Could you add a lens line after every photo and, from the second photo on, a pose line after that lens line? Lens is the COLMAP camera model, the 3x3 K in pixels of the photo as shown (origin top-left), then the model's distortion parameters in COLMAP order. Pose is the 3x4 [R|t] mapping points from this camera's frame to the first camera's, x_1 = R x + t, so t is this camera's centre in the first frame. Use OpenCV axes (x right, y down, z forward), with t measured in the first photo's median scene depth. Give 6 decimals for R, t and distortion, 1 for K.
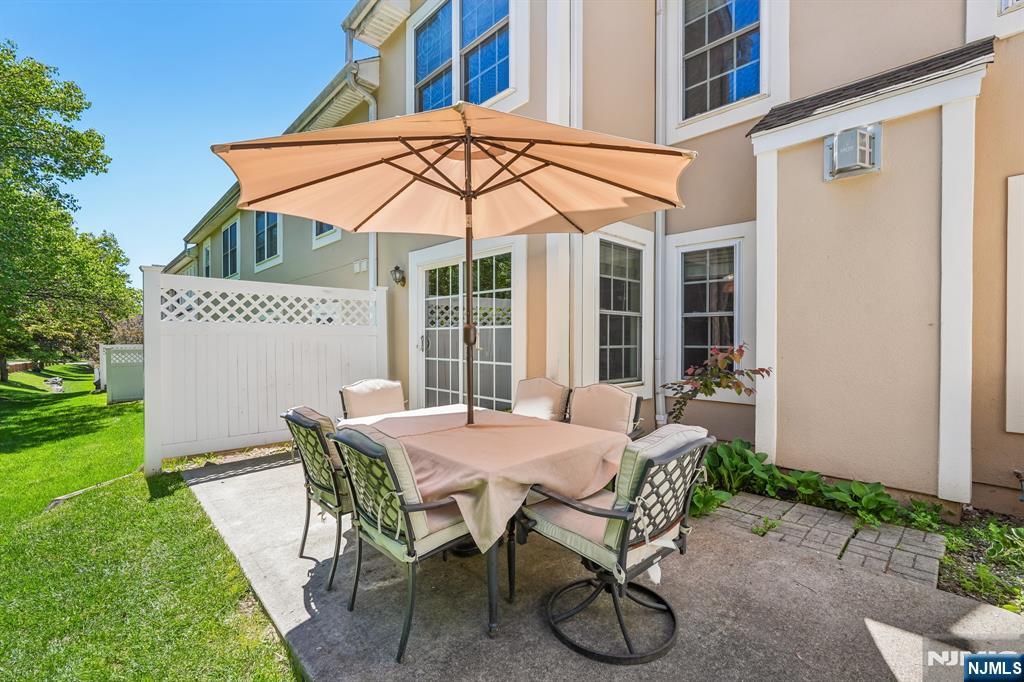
lens RADIAL K [[447.9, 0, 512.0], [0, 447.9, 341.0], [0, 0, 1]] dist [-0.000329, 0.000301]
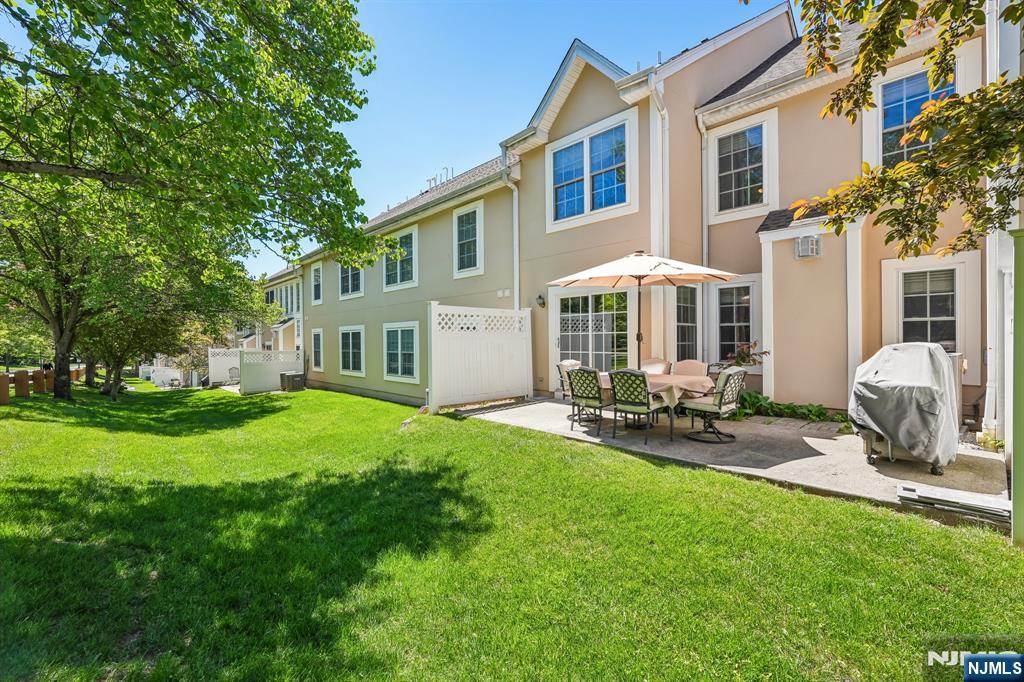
lens RADIAL K [[445.9, 0, 512.0], [0, 445.9, 341.0], [0, 0, 1]] dist [-0.004335, -0.000083]
pose [[0.999867, -0.008233, -0.014062, -0.438118], [0.008133, 0.999941, -0.007188, 0.012255], [0.014121, 0.007073, 0.999875, -0.805096]]
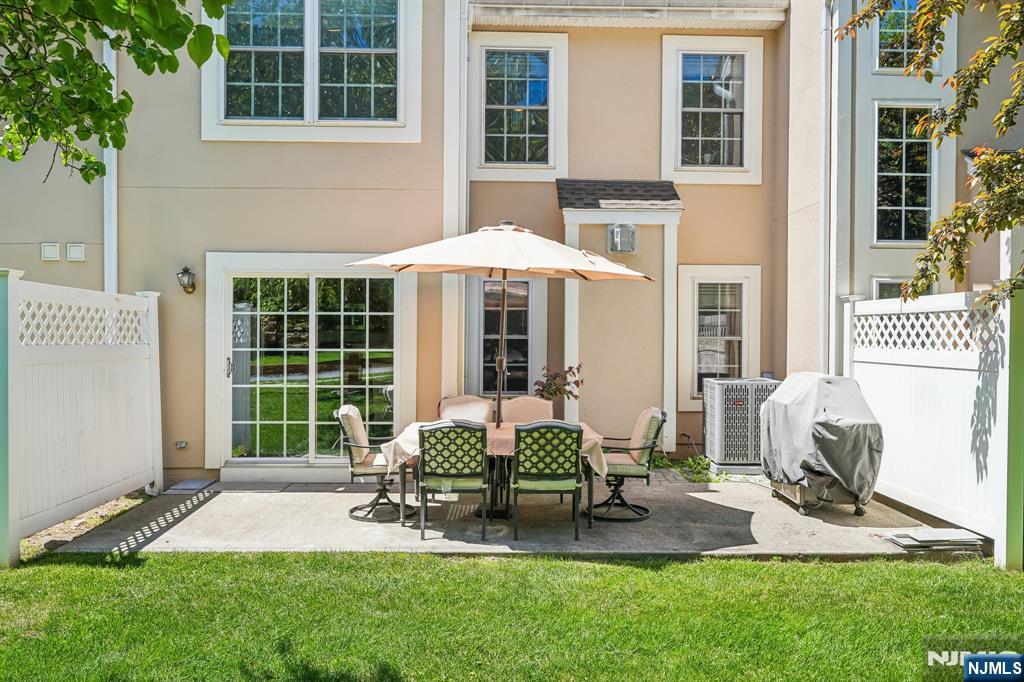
lens RADIAL K [[786.8, 0, 512.0], [0, 786.8, 341.0], [0, 0, 1]] dist [0.004034, -0.000052]
pose [[0.673598, -0.000533, 0.739098, -1.141608], [0.003274, 0.999992, -0.002263, -0.046977], [-0.739091, 0.003944, 0.673594, -0.416312]]
